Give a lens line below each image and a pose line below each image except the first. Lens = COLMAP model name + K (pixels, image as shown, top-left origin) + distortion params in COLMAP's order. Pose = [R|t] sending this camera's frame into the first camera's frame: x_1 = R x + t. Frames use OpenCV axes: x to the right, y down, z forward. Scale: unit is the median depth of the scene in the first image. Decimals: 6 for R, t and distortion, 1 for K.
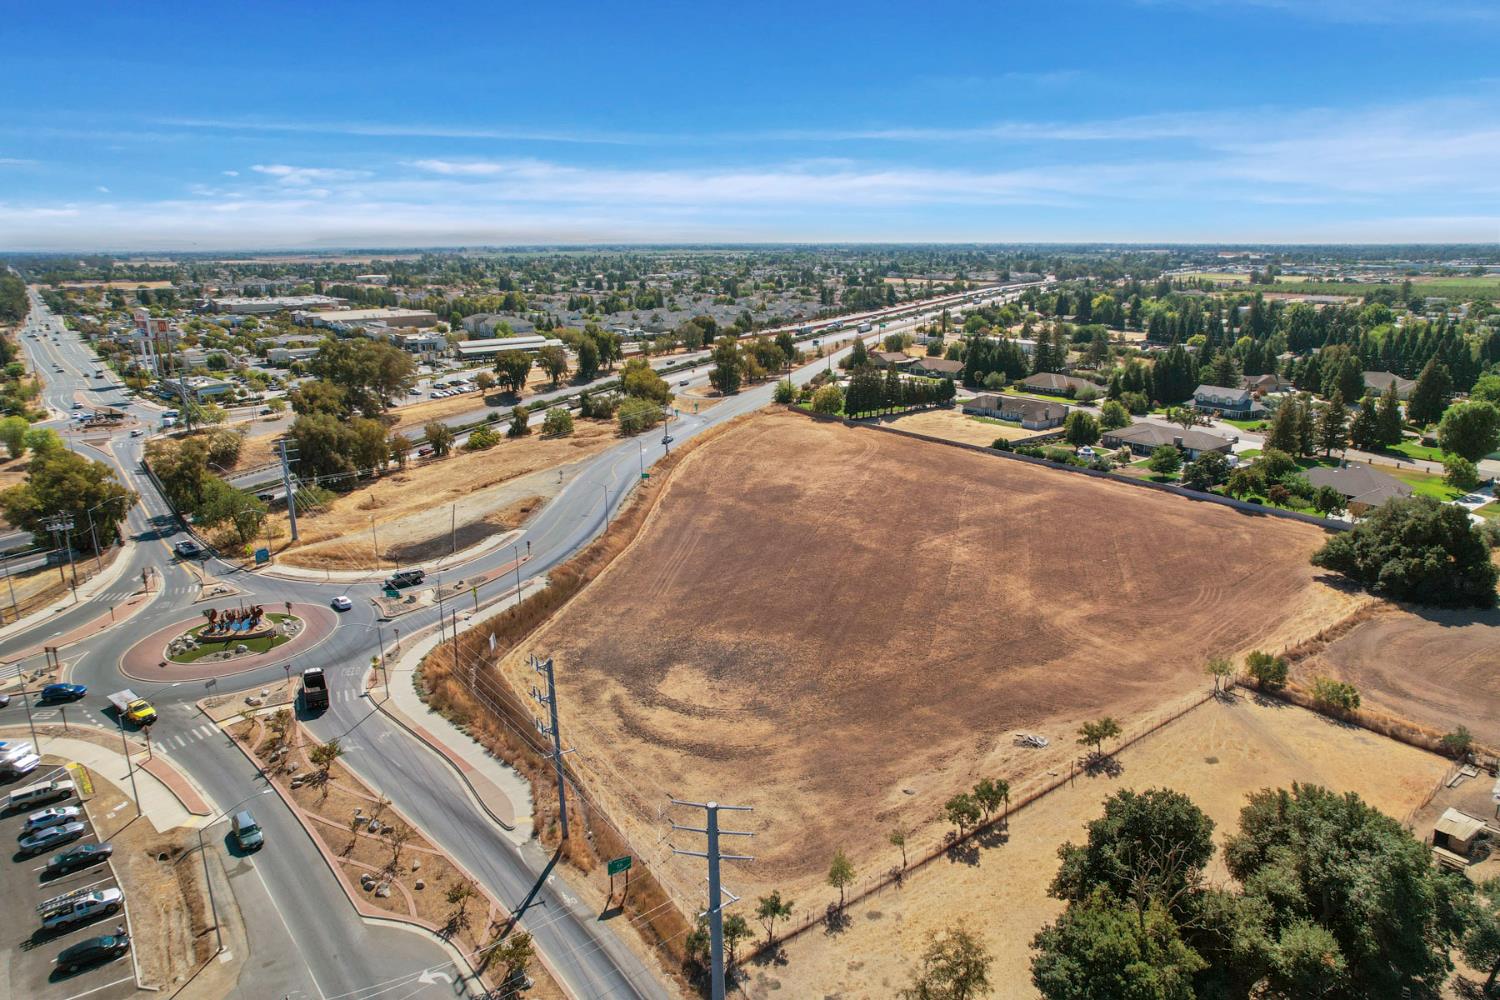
lens RADIAL K [[952.0, 0, 757.0], [0, 952.0, 503.2], [0, 0, 1]] dist [-0.077157, 0.067076]
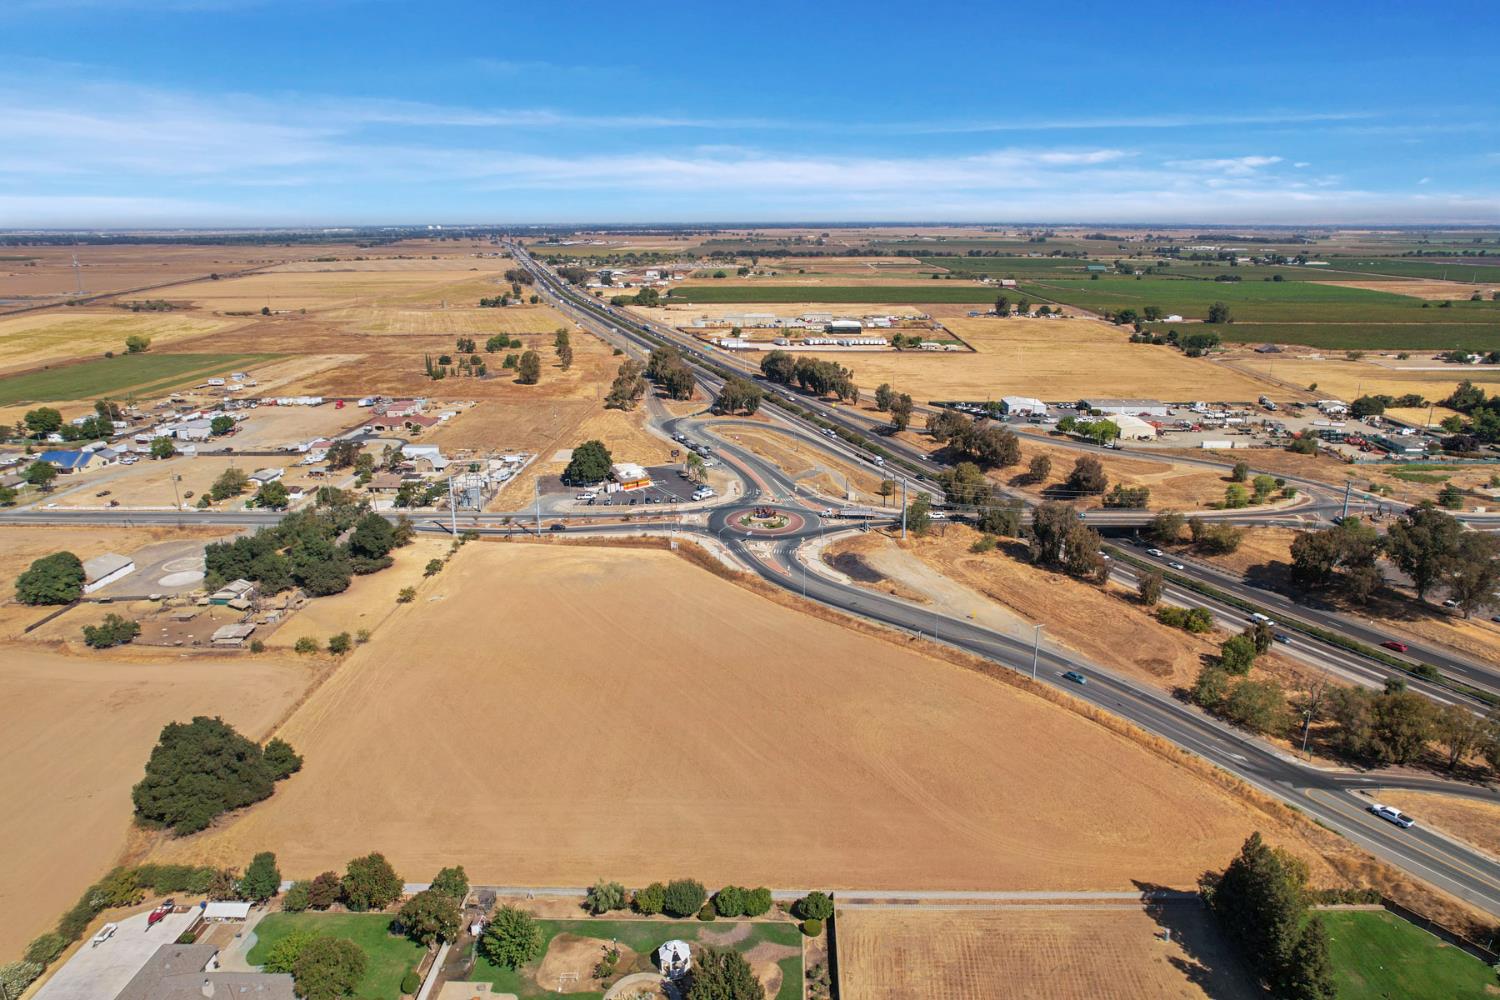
lens RADIAL K [[952.0, 0, 757.0], [0, 952.0, 503.2], [0, 0, 1]] dist [-0.077157, 0.067076]
pose [[-0.637524, 0.230598, -0.735111, 1.129575], [-0.198945, 0.872521, 0.446237, -0.904995], [0.744301, 0.430734, -0.510377, 2.086111]]
